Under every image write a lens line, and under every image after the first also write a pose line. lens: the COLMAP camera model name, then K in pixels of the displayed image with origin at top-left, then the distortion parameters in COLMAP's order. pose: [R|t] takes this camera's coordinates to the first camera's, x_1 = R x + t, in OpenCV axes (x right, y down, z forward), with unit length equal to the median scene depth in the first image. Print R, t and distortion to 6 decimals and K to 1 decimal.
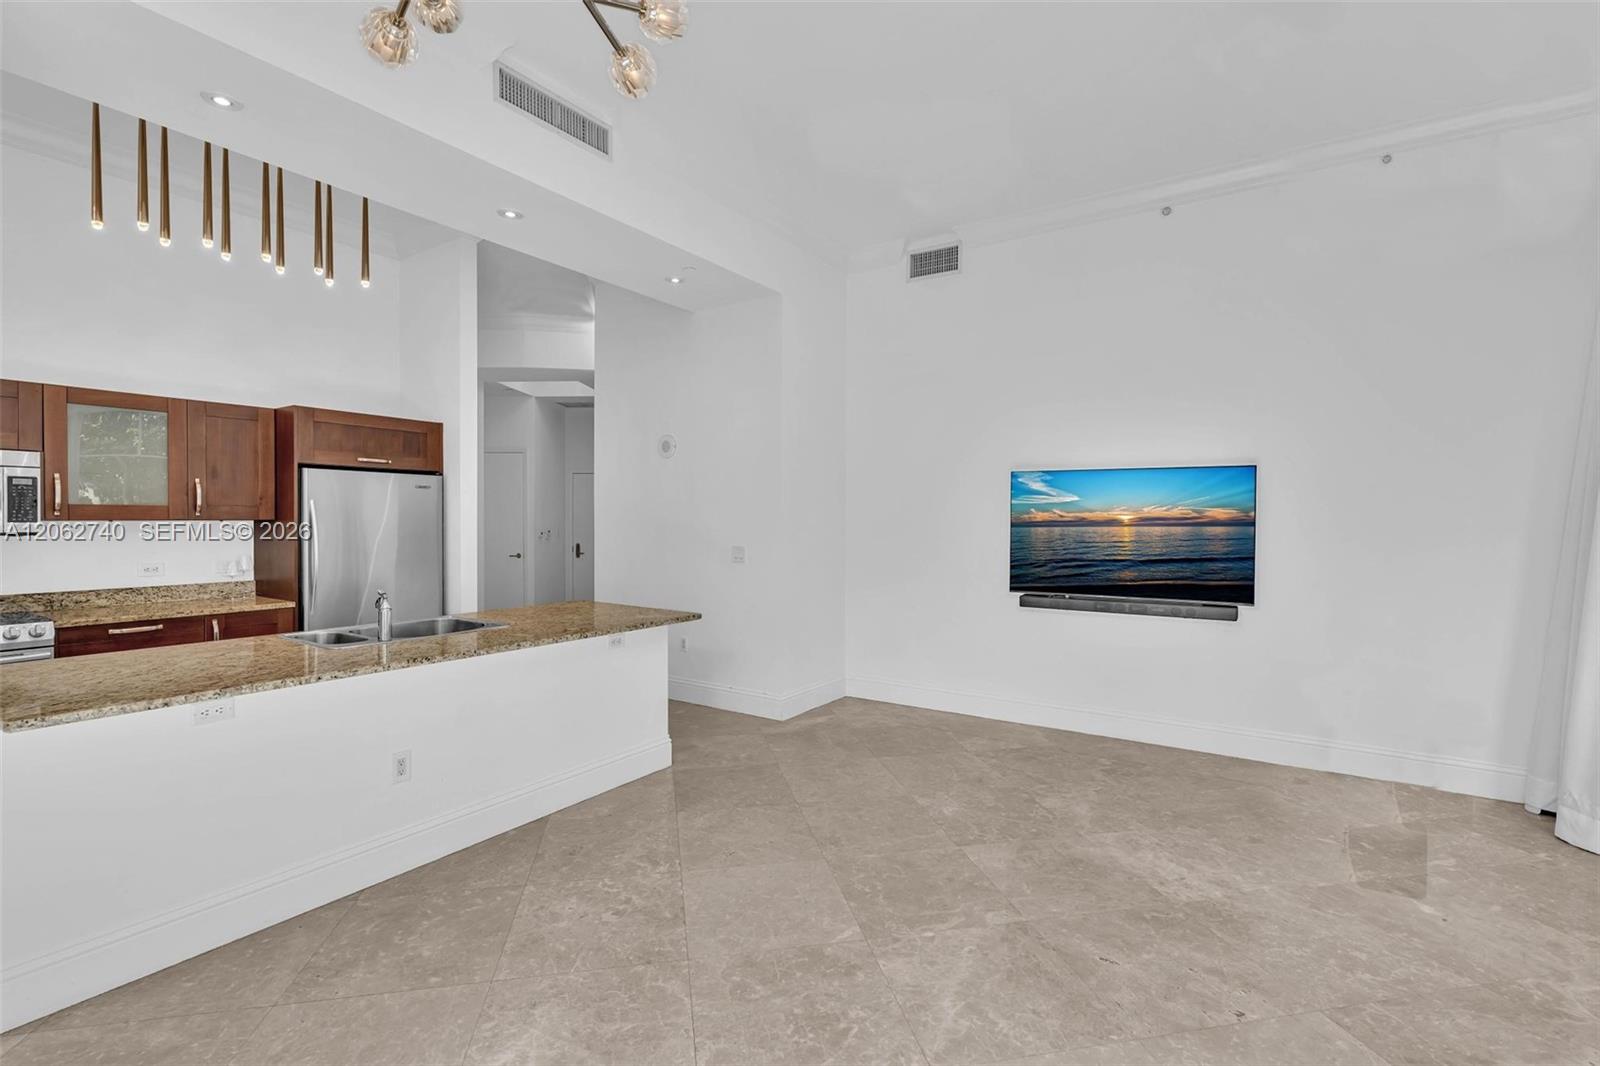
lens RADIAL K [[727.9, 0, 797.3], [0, 727.9, 524.9], [0, 0, 1]] dist [-0.002402, 0.001583]
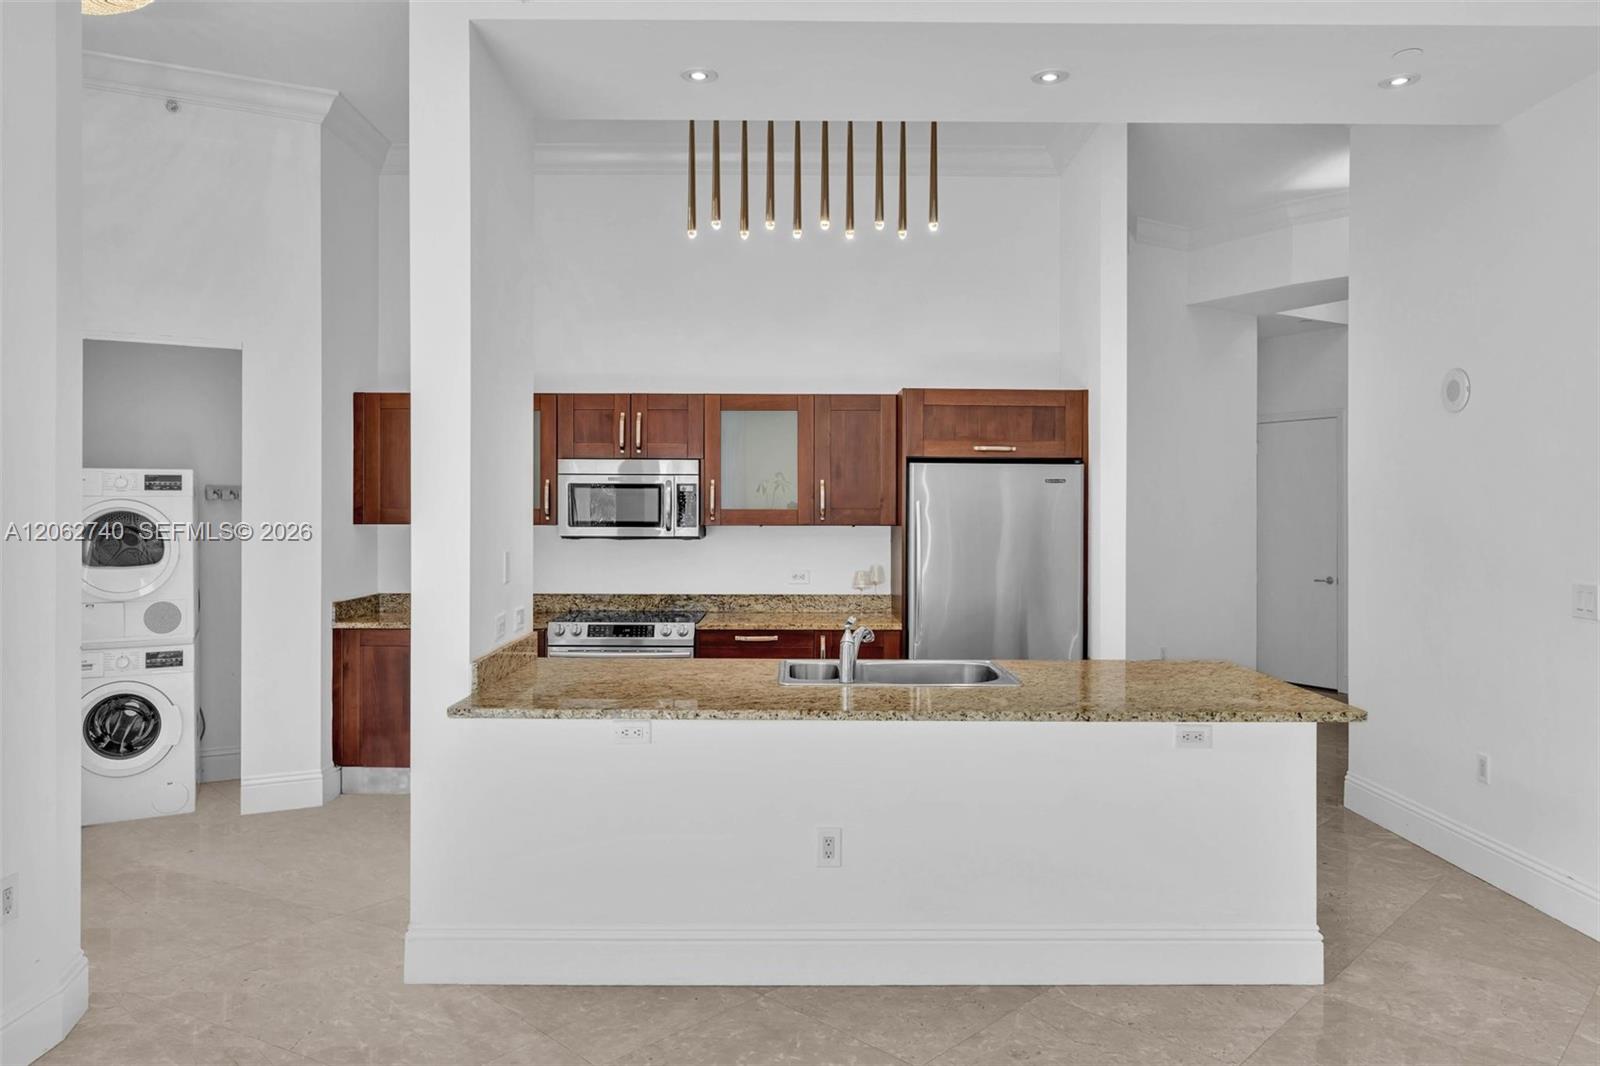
lens RADIAL K [[1050.5, 0, 796.7], [0, 1050.5, 514.3], [0, 0, 1]] dist [-0.005932, 0.000605]
pose [[0.562477, -0.001482, -0.826811, 0.252831], [-0.008667, 0.999933, -0.007688, -0.009908], [0.826767, 0.011490, 0.562427, 0.234773]]
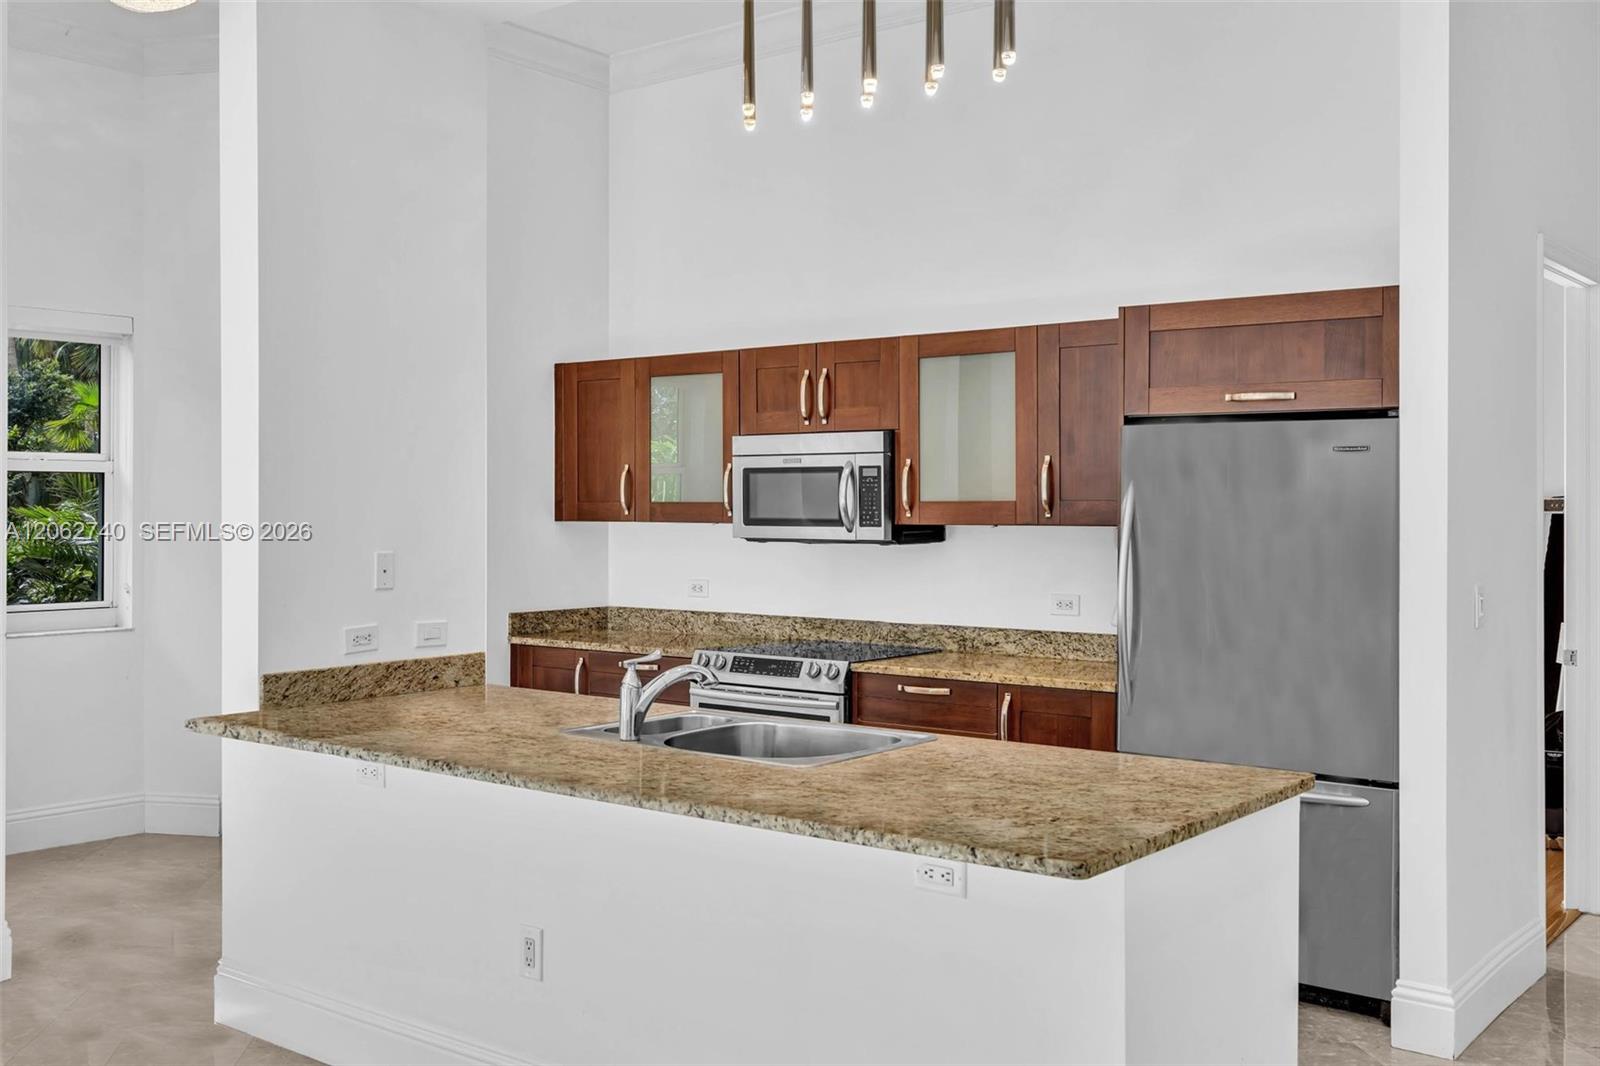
lens RADIAL K [[1575.4, 0, 799.2], [0, 1575.4, 509.8], [0, 0, 1]] dist [0.002254, 0.010490]
pose [[-0.077083, -0.002243, -0.997022, 0.485256], [-0.010974, 0.999939, -0.001401, -0.015349], [0.996964, 0.010834, -0.077103, 0.910951]]
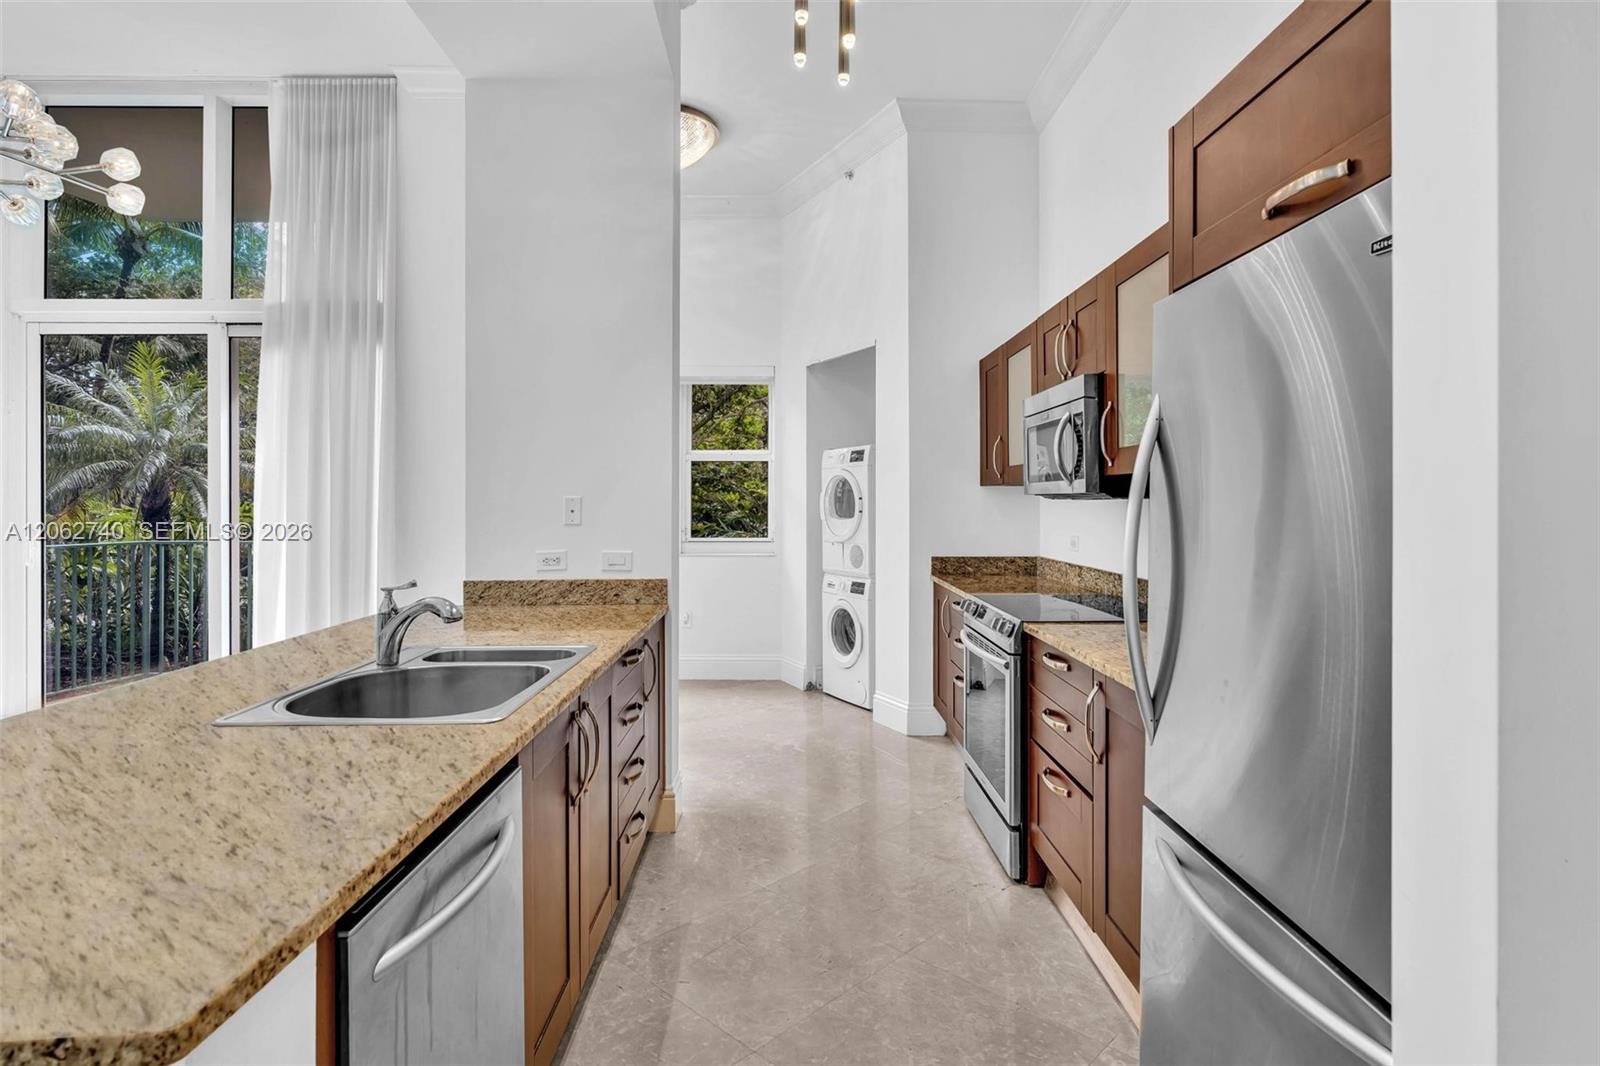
lens RADIAL K [[834.1, 0, 801.1], [0, 834.1, 499.1], [0, 0, 1]] dist [-0.002591, 0.000614]
pose [[-0.821411, -0.006401, -0.570301, -0.338062], [-0.009560, 0.999951, 0.002545, 0.014537], [0.570256, 0.007543, -0.821432, 1.303462]]
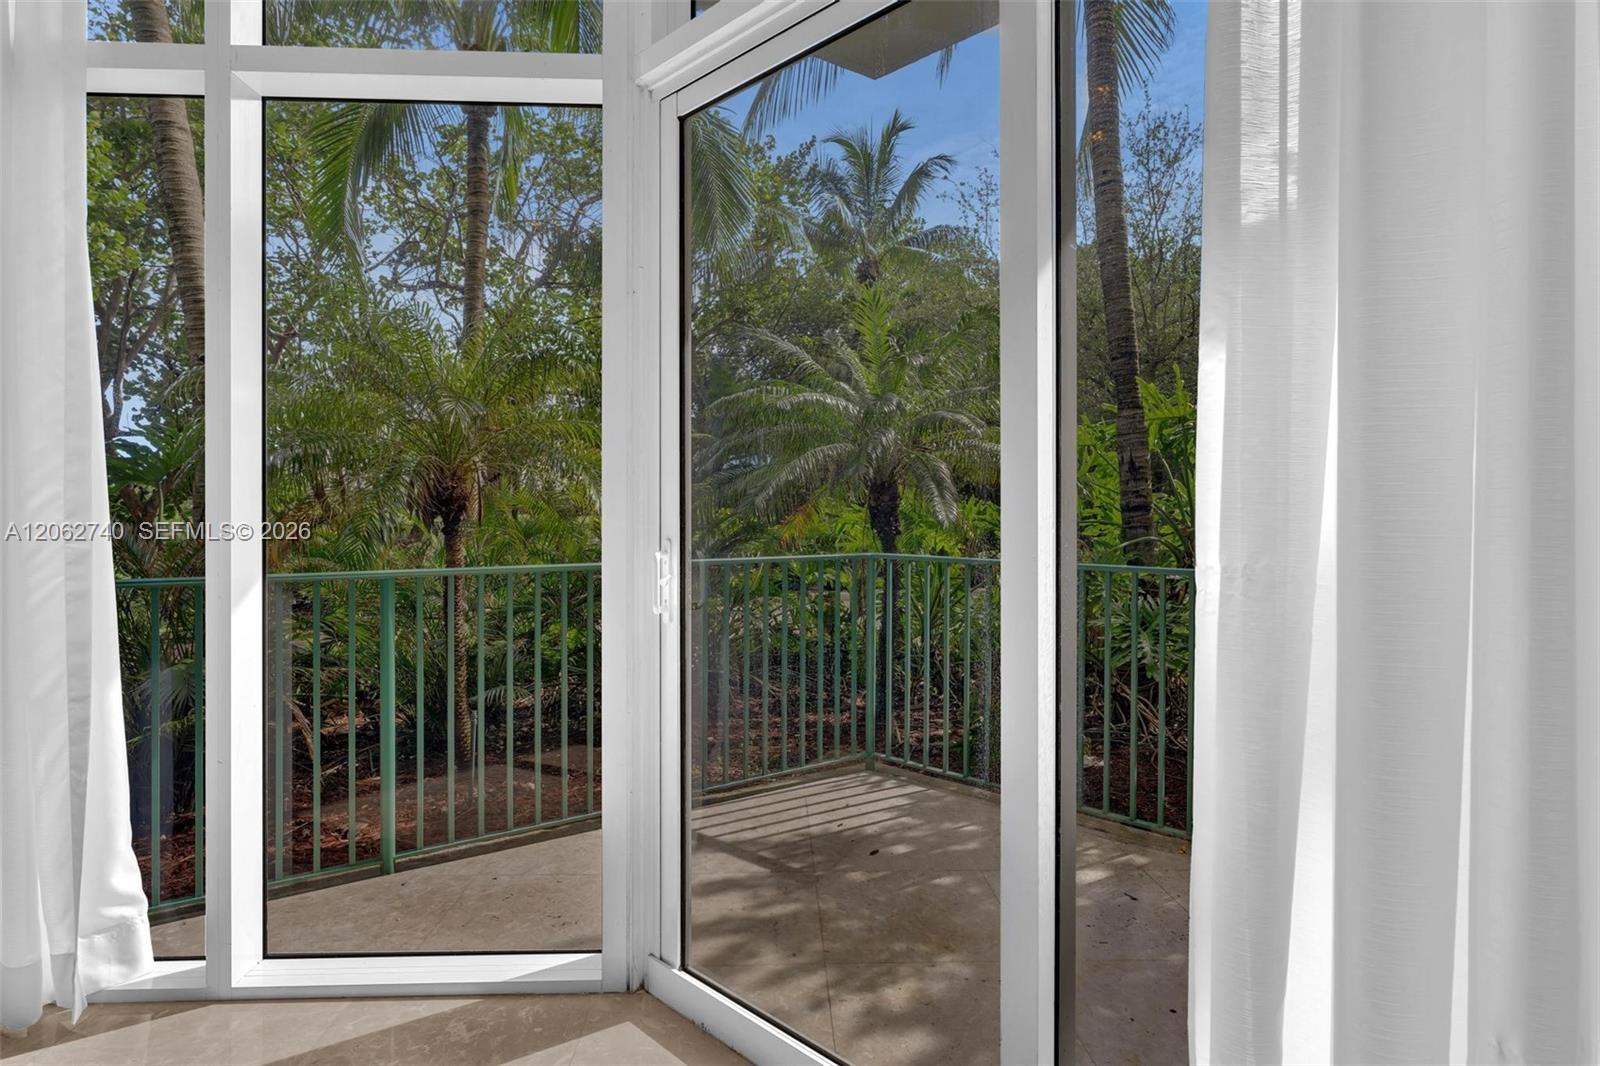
lens RADIAL K [[821.1, 0, 804.4], [0, 821.1, 513.5], [0, 0, 1]] dist [-0.000984, 0.000877]
pose [[-0.988088, -0.003744, 0.153845, -0.297057], [-0.001643, 0.999904, 0.013786, 0.043962], [-0.153882, 0.013369, -0.987999, 0.346124]]
